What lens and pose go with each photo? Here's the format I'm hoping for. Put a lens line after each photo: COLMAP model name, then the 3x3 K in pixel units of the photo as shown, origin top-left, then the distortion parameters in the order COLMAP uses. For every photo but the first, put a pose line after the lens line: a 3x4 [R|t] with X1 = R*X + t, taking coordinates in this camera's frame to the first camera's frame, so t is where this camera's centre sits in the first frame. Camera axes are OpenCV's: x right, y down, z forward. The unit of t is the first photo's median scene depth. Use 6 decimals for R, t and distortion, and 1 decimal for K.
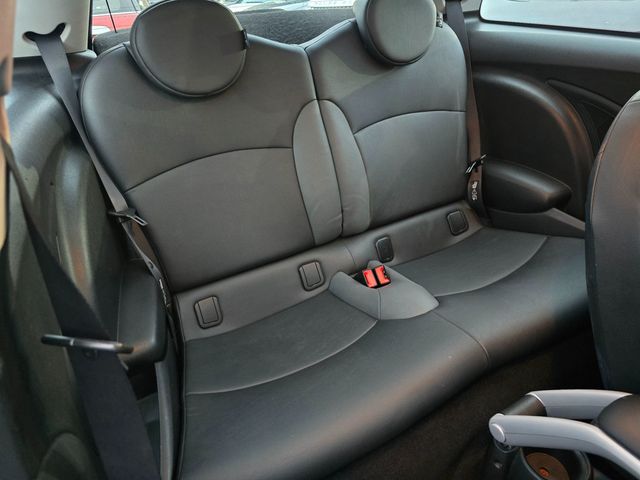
lens RADIAL K [[419.1, 0, 320.0], [0, 419.1, 240.0], [0, 0, 1]] dist [0.054681, -0.043783]
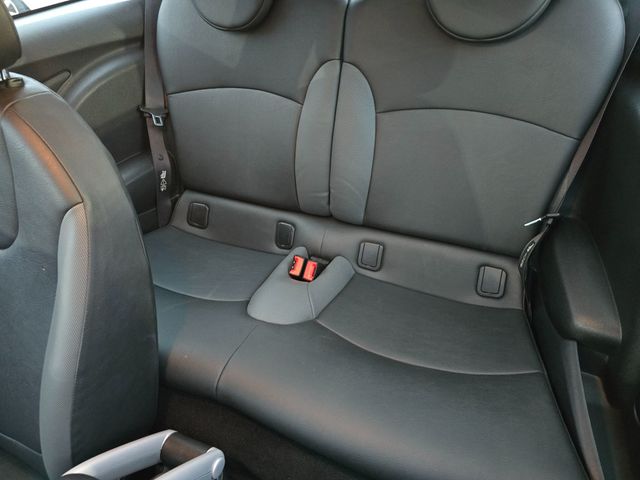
lens RADIAL K [[419.1, 0, 320.0], [0, 419.1, 240.0], [0, 0, 1]] dist [0.054681, -0.043783]
pose [[0.578521, 0.488502, -0.653206, 0.687172], [-0.399868, 0.867846, 0.294872, -0.235447], [0.710928, 0.090607, 0.697404, 0.368302]]
